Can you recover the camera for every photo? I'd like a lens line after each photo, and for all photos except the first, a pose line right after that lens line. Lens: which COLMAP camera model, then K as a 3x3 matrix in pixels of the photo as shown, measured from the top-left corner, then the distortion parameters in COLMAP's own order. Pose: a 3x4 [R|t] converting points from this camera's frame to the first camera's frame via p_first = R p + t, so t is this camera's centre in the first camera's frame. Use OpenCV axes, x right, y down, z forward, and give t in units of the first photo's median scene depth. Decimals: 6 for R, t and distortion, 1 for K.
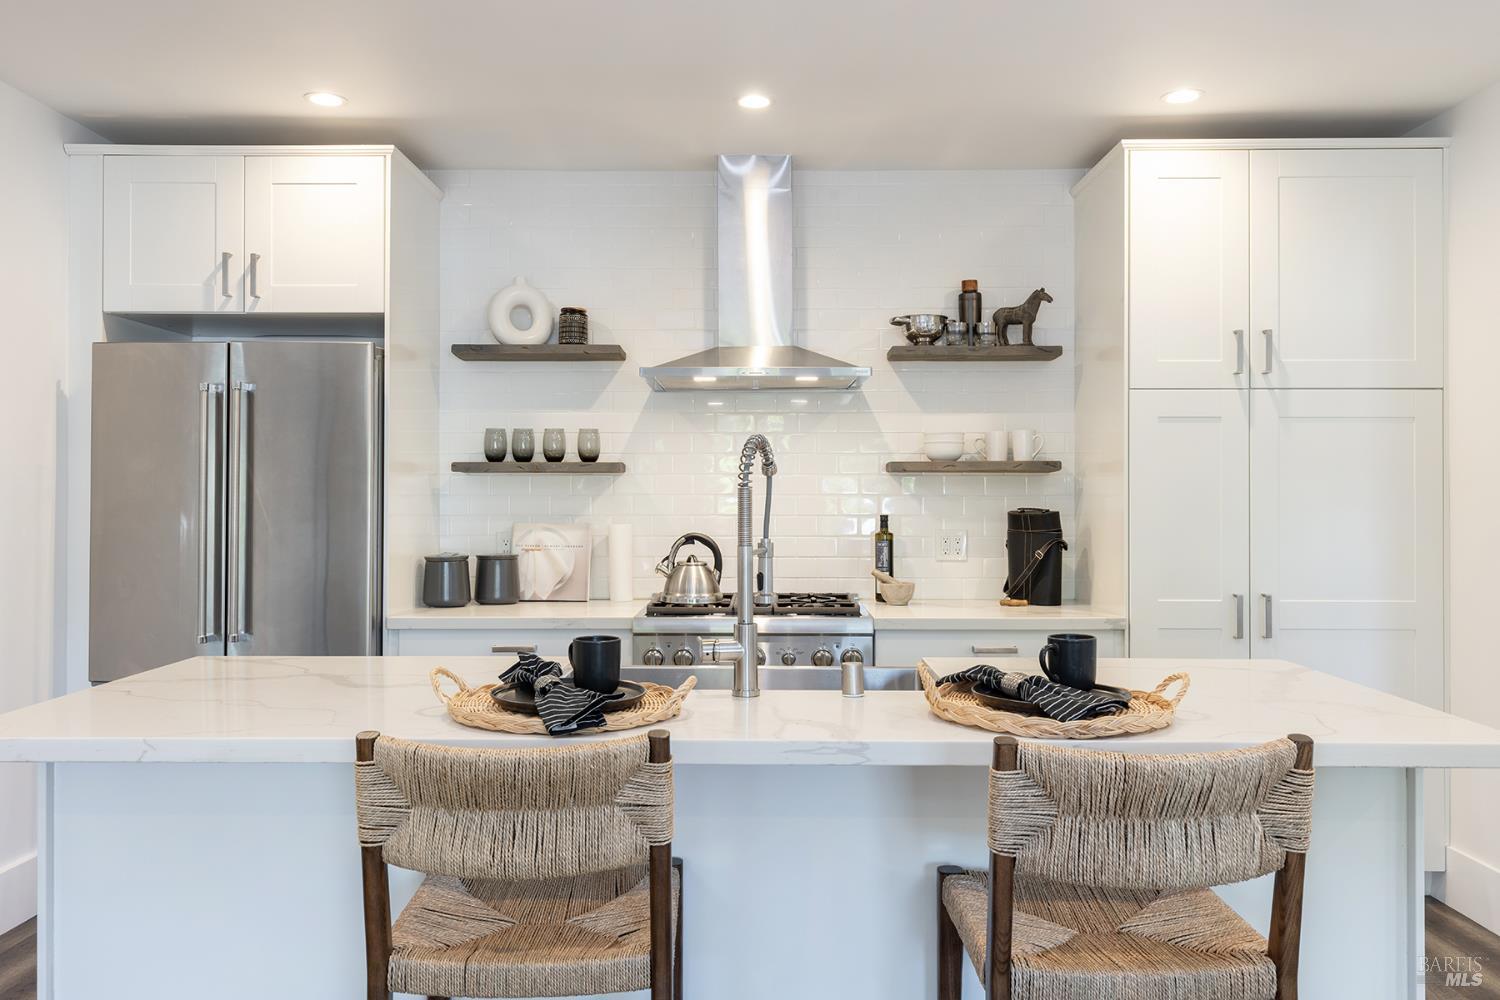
lens RADIAL K [[1208.3, 0, 742.8], [0, 1208.3, 491.3], [0, 0, 1]] dist [0.002668, 0.005458]
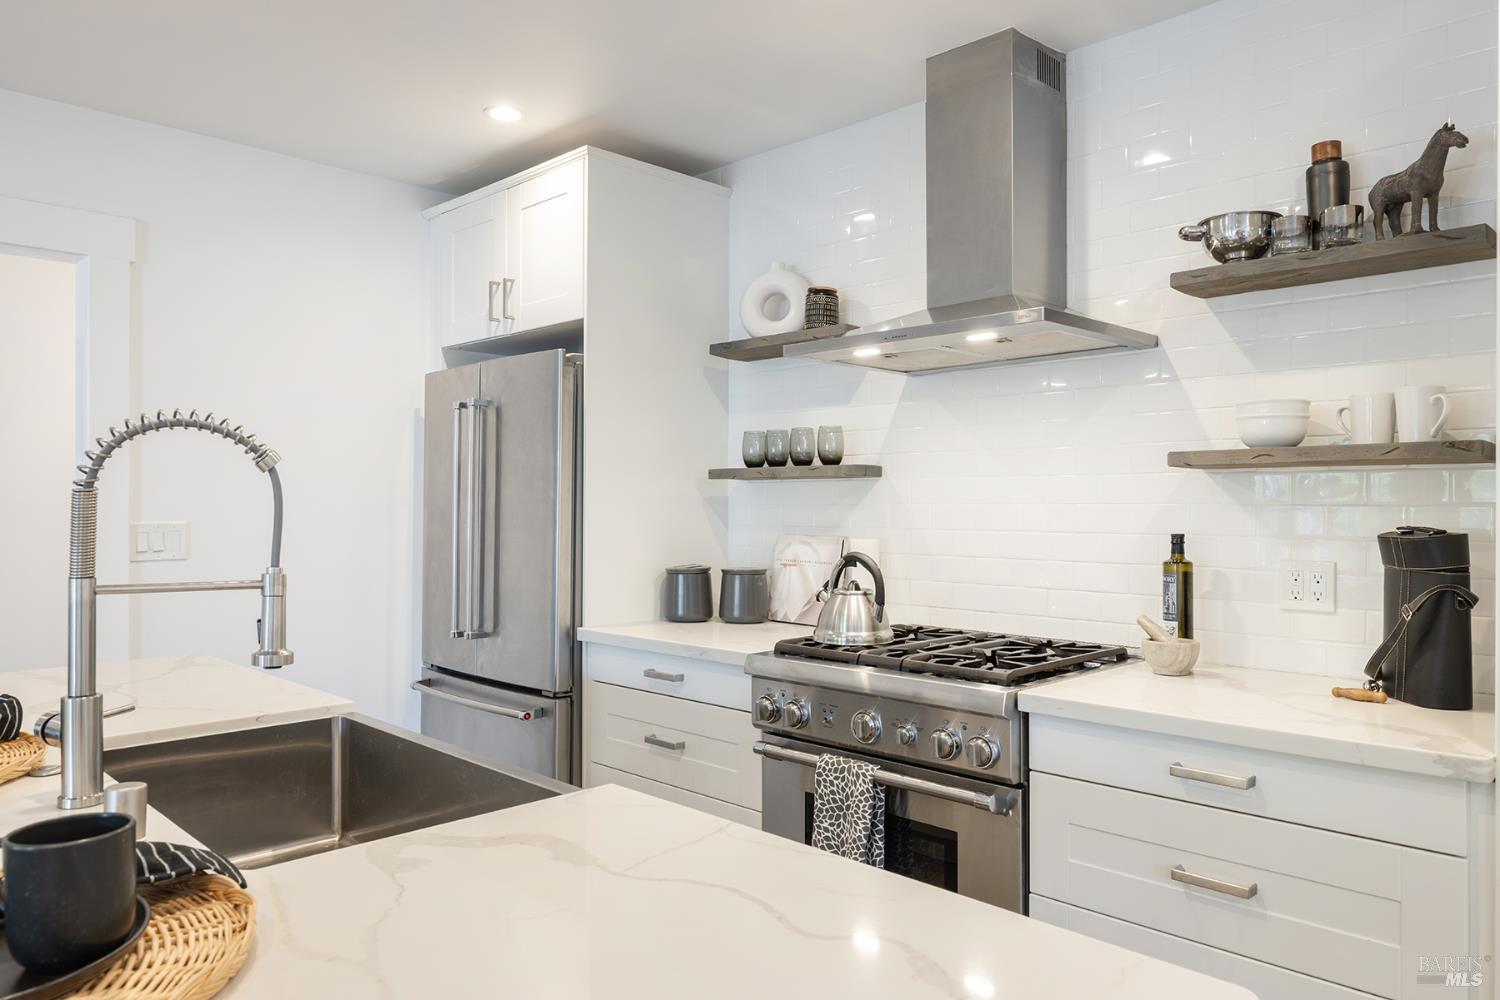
lens RADIAL K [[1036.3, 0, 746.6], [0, 1036.3, 494.9], [0, 0, 1]] dist [0.018698, -0.012284]
pose [[0.712975, -0.006026, -0.701163, 0.351084], [0.002136, 0.999977, -0.006422, 0.001478], [0.701186, 0.003082, 0.712972, 0.444792]]
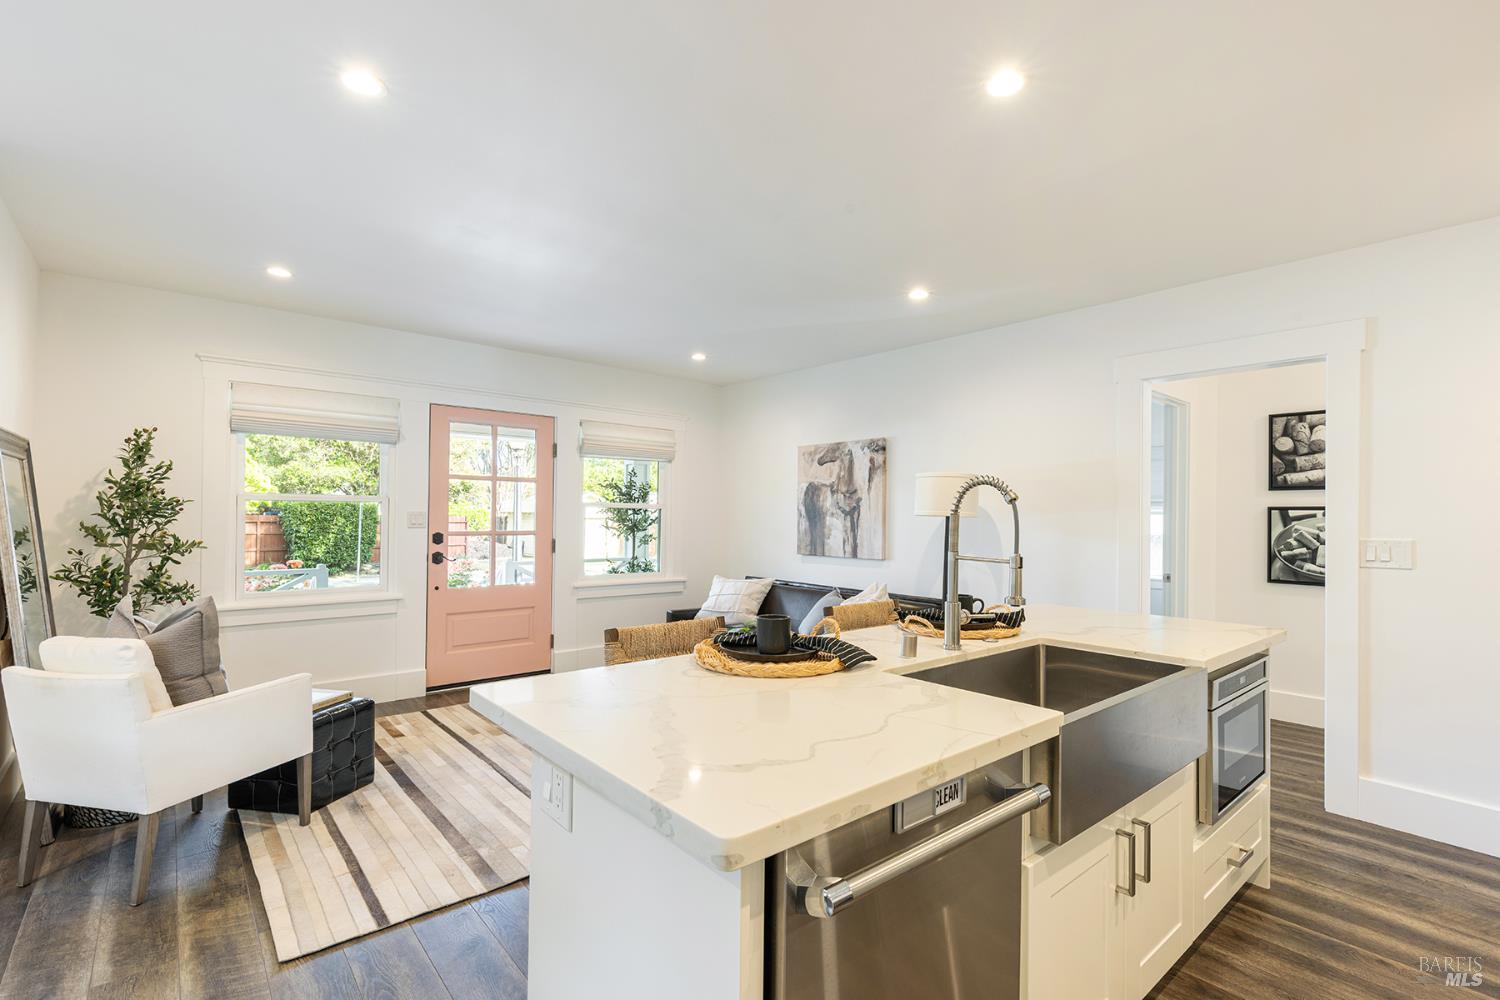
lens RADIAL K [[670.7, 0, 762.9], [0, 670.7, 505.8], [0, 0, 1]] dist [0.008816, -0.000702]
pose [[-0.743107, -0.021263, -0.668835, 0.400940], [-0.012668, 0.999763, -0.017709, 0.002450], [0.669053, -0.004687, -0.743200, 0.778072]]
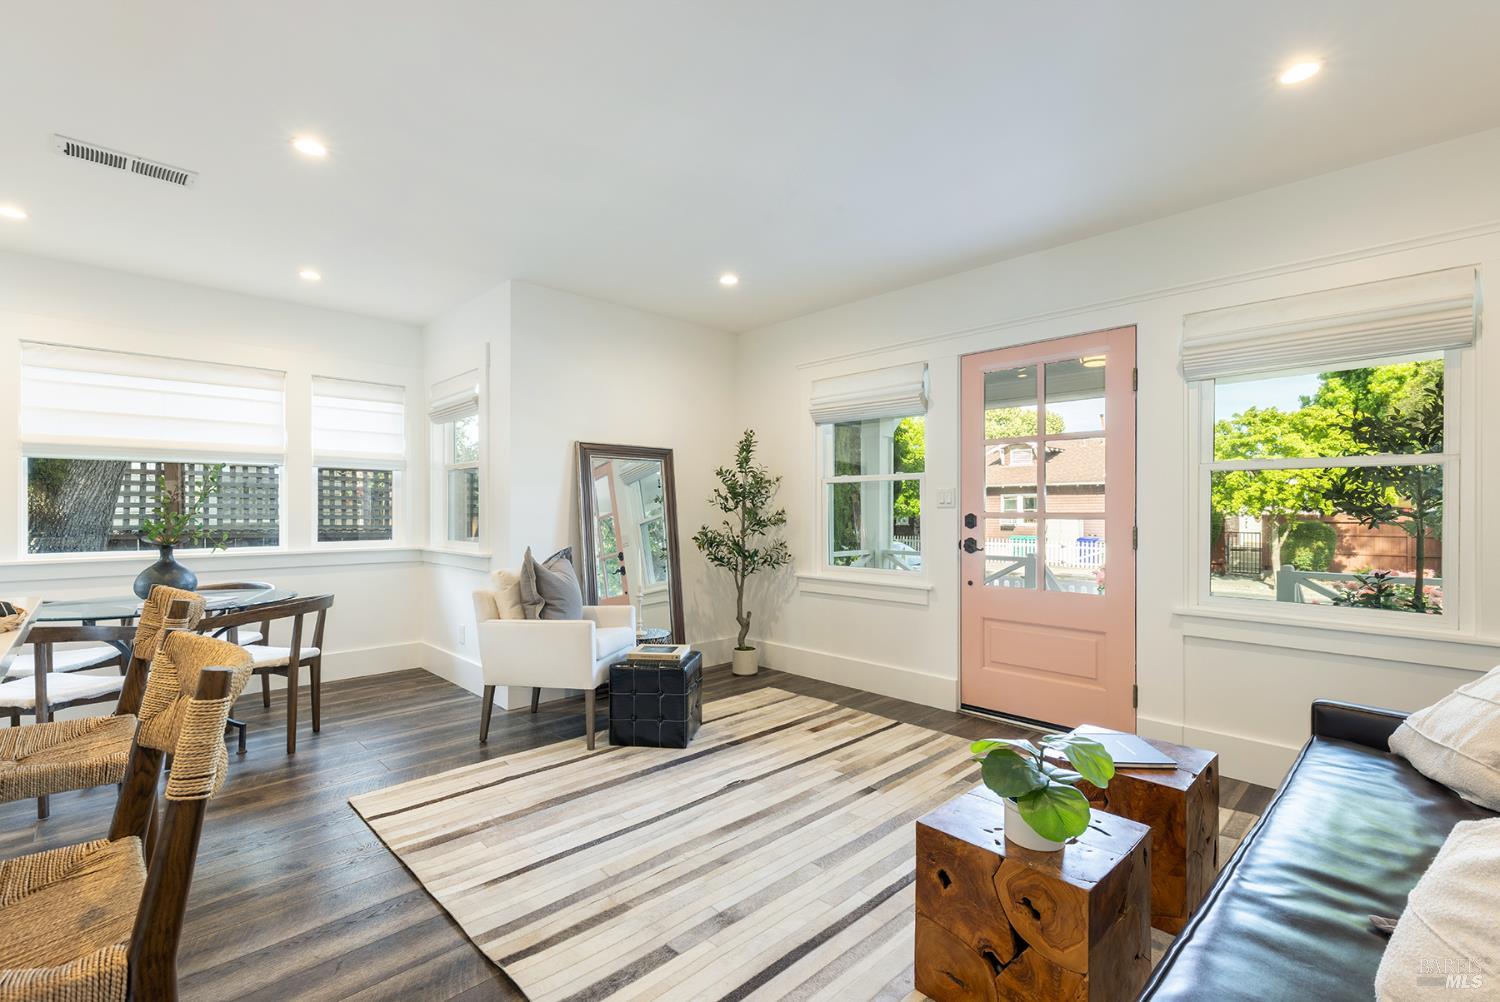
lens RADIAL K [[670.7, 0, 764.6], [0, 670.7, 507.9], [0, 0, 1]] dist [0.008816, -0.000702]
pose [[-0.713090, -0.000201, 0.701072, -0.373865], [-0.004398, 0.999982, -0.004186, 0.031079], [-0.701058, -0.006068, -0.713078, 0.413911]]
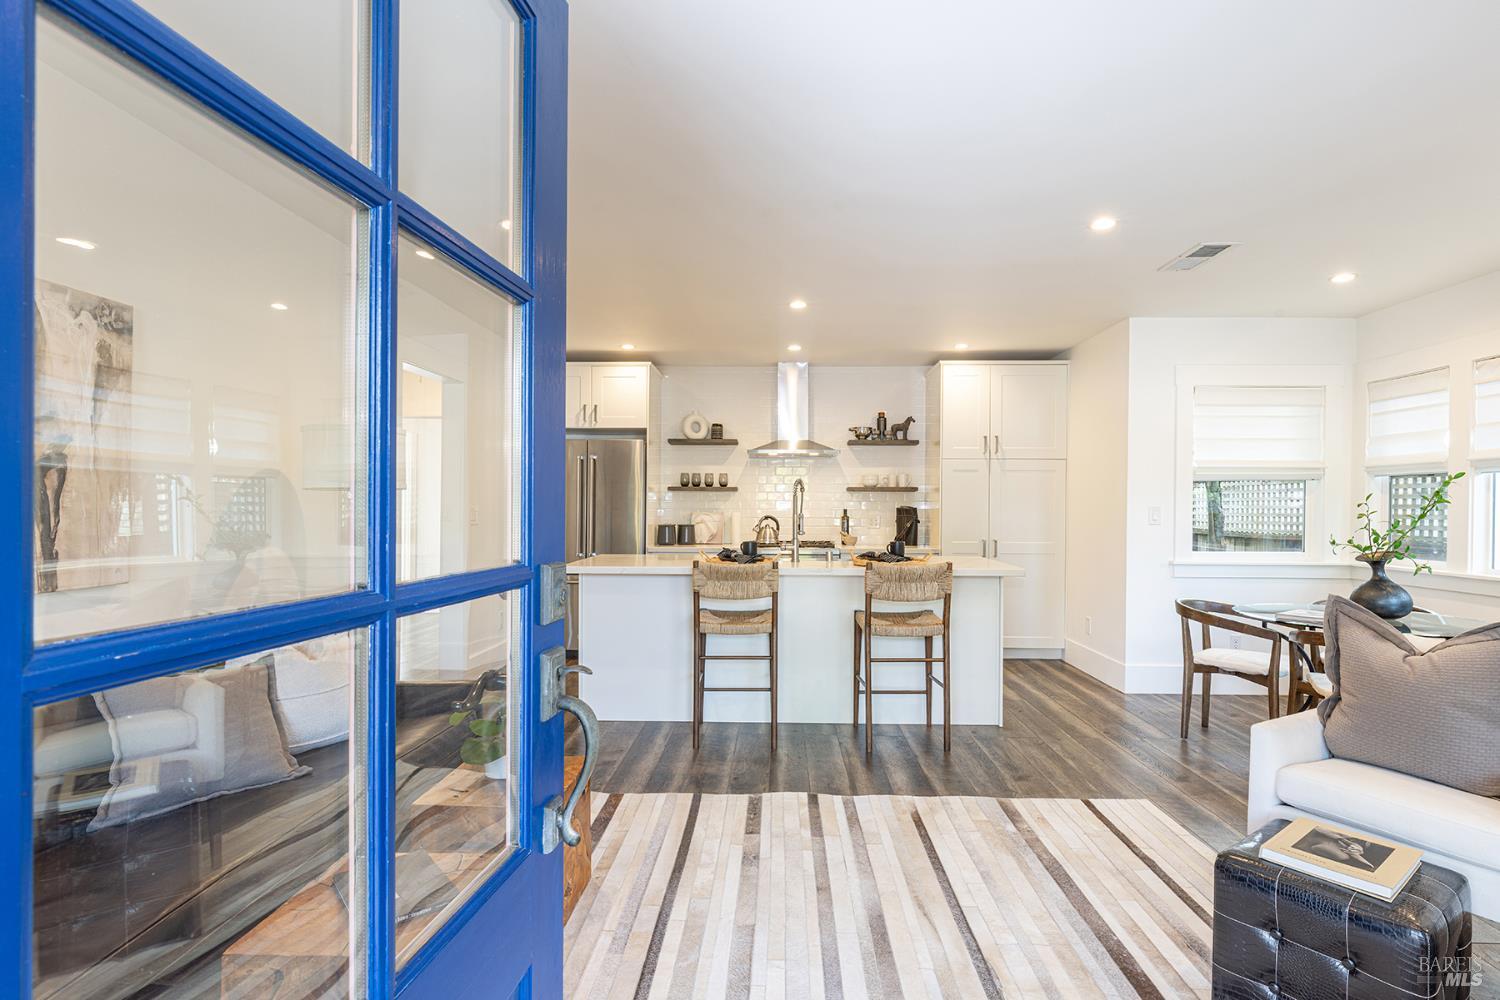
lens RADIAL K [[732.6, 0, 757.8], [0, 732.6, 505.0], [0, 0, 1]] dist [-0.003651, 0.000310]
pose [[0.999819, 0.004226, -0.018538, -0.031893], [-0.004210, 0.999991, 0.000889, 0.010742], [0.018541, -0.000811, 0.999828, -0.478226]]
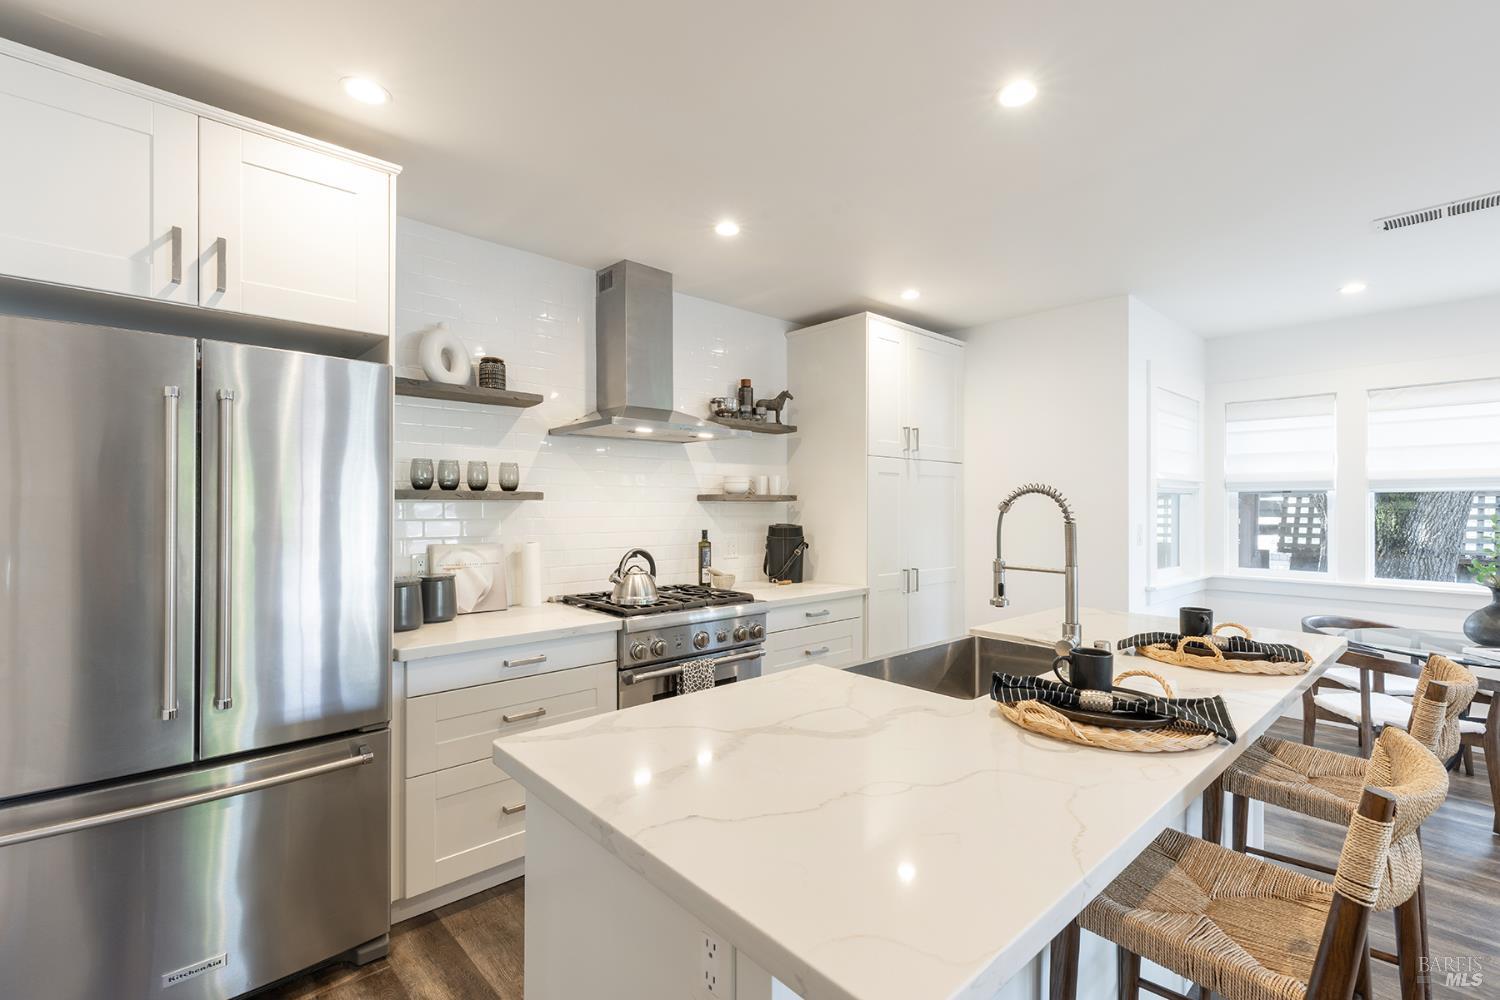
lens RADIAL K [[670.7, 0, 757.8], [0, 670.7, 504.7], [0, 0, 1]] dist [0.008816, -0.000702]
pose [[0.724331, 0.001386, 0.689451, -0.411103], [-0.002661, 0.999996, 0.000786, -0.012435], [-0.689447, -0.002404, 0.724332, 0.366084]]
